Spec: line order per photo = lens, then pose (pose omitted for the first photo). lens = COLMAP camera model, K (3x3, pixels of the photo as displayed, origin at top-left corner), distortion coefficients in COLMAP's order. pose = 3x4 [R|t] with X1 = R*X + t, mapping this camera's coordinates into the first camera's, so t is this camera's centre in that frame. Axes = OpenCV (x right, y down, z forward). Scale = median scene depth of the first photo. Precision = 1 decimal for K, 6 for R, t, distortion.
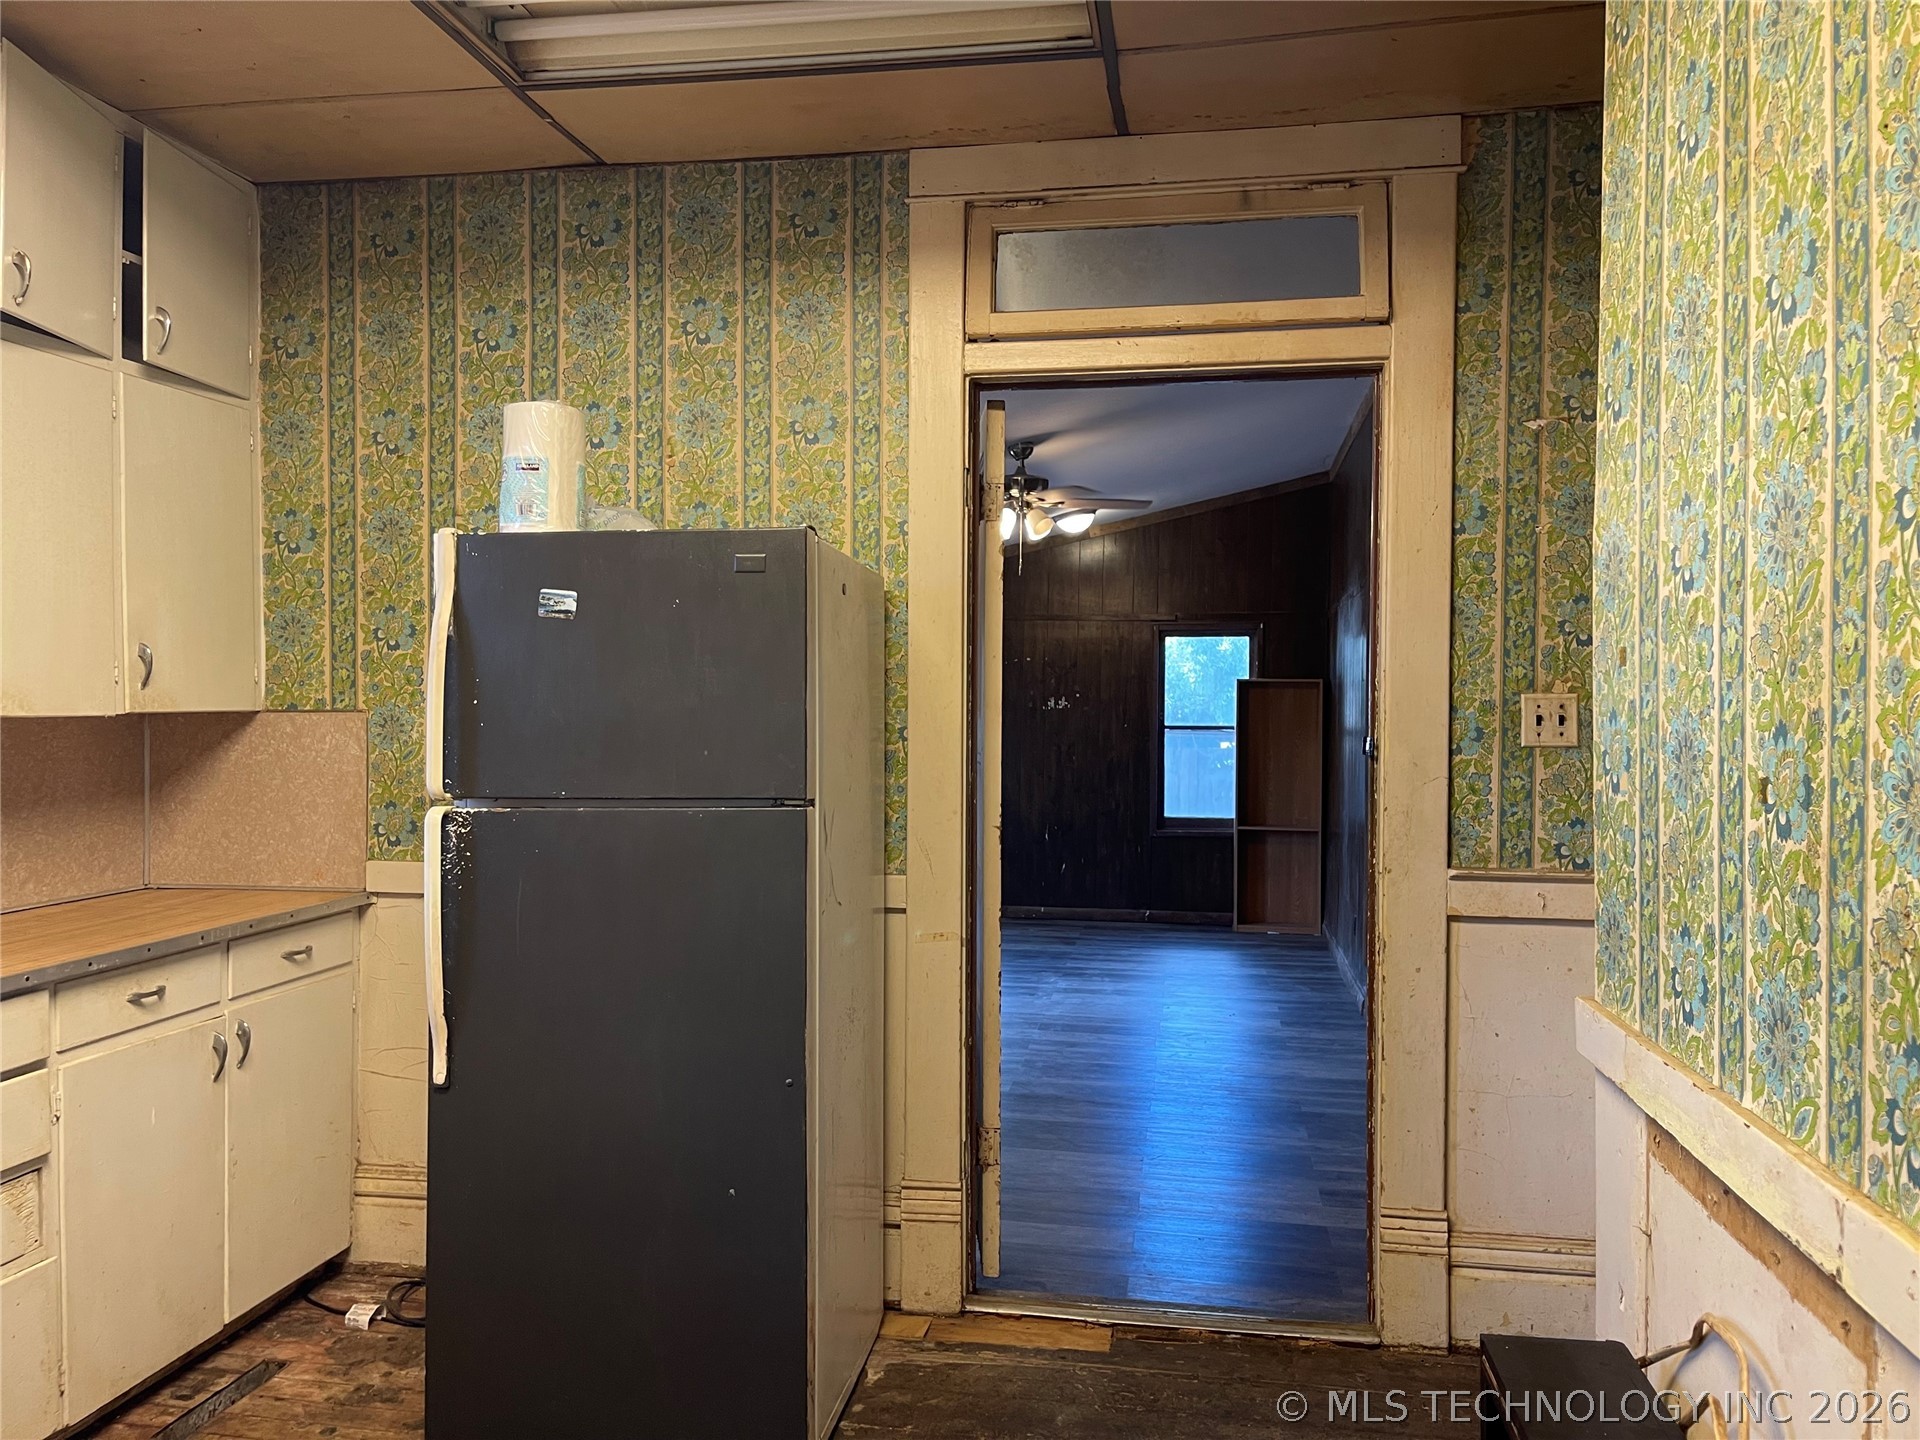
lens RADIAL K [[1430.3, 0, 957.7], [0, 1430.3, 720.6], [0, 0, 1]] dist [0.009483, -0.025415]
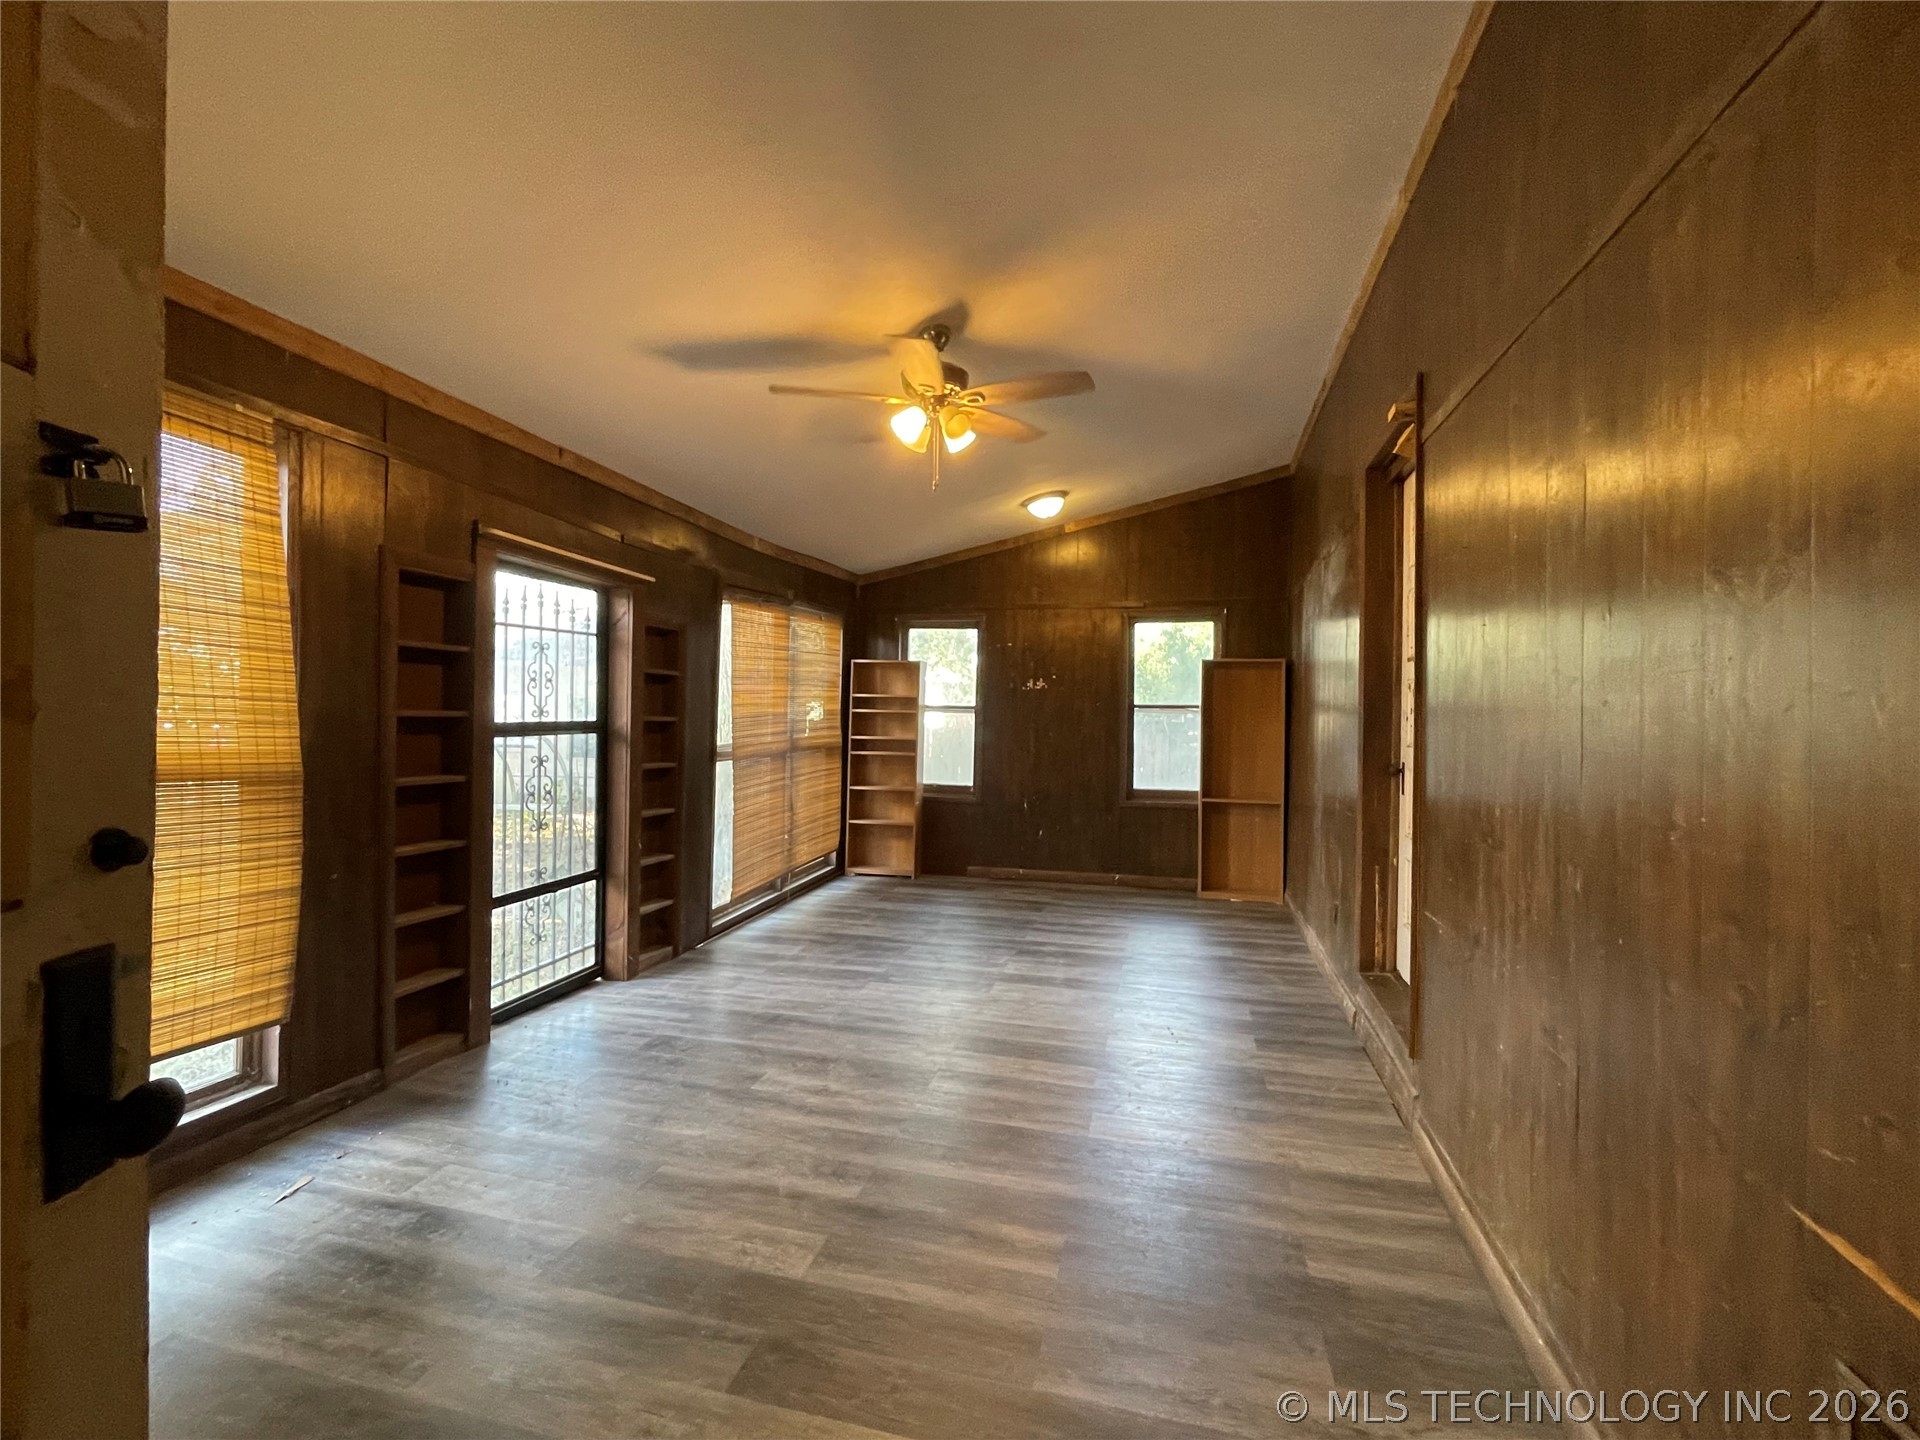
lens RADIAL K [[866.5, 0, 970.0], [0, 866.5, 721.6], [0, 0, 1]] dist [-0.001427, -0.003313]
pose [[0.997802, 0.005785, -0.066013, 0.065174], [-0.006264, 0.999956, -0.007051, 0.022242], [0.065969, 0.007449, 0.997794, 0.342172]]
